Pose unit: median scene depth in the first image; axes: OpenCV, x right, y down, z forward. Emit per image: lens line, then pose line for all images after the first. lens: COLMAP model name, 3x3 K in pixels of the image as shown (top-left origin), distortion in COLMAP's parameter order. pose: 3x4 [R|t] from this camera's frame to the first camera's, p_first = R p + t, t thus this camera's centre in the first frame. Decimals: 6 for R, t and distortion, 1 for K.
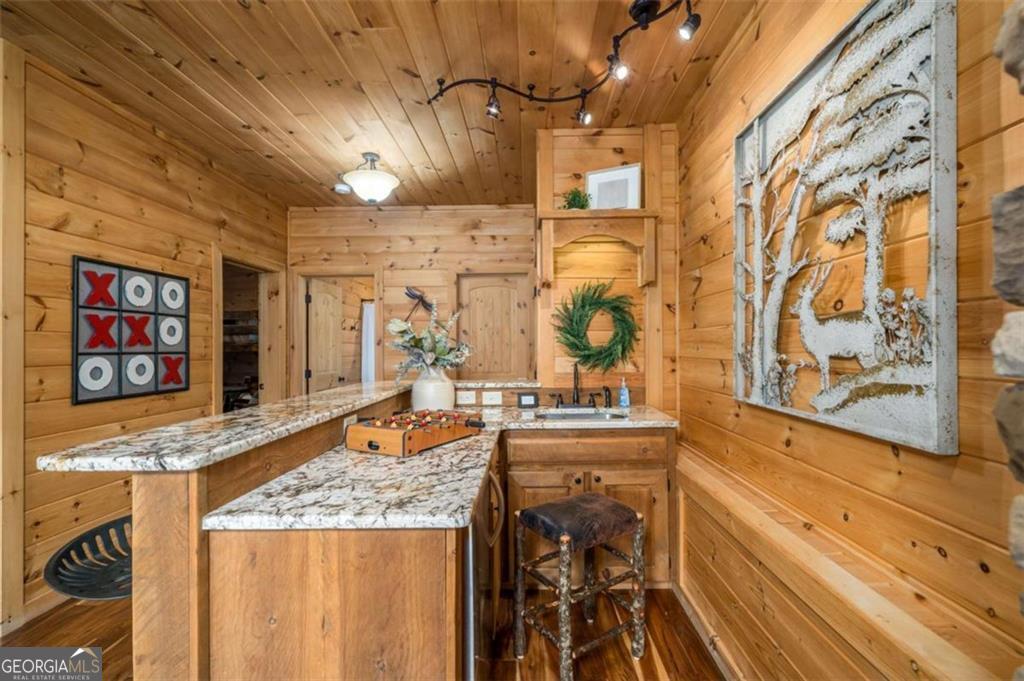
lens RADIAL K [[426.6, 0, 510.0], [0, 426.6, 343.9], [0, 0, 1]] dist [-0.000067, -0.000100]
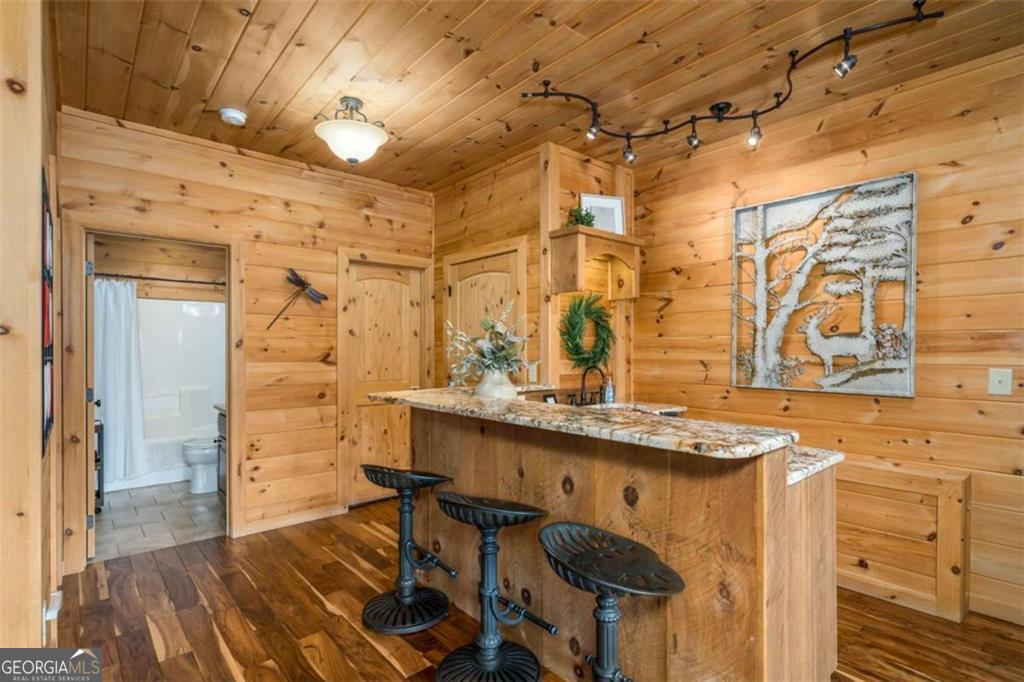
lens RADIAL K [[510.4, 0, 494.9], [0, 510.4, 353.6], [0, 0, 1]] dist [-0.000018, 0.000524]
pose [[0.743627, 0.000869, 0.668594, -1.596144], [-0.007238, 0.999951, 0.006751, 0.012213], [-0.668556, -0.009860, 0.743597, 0.292419]]
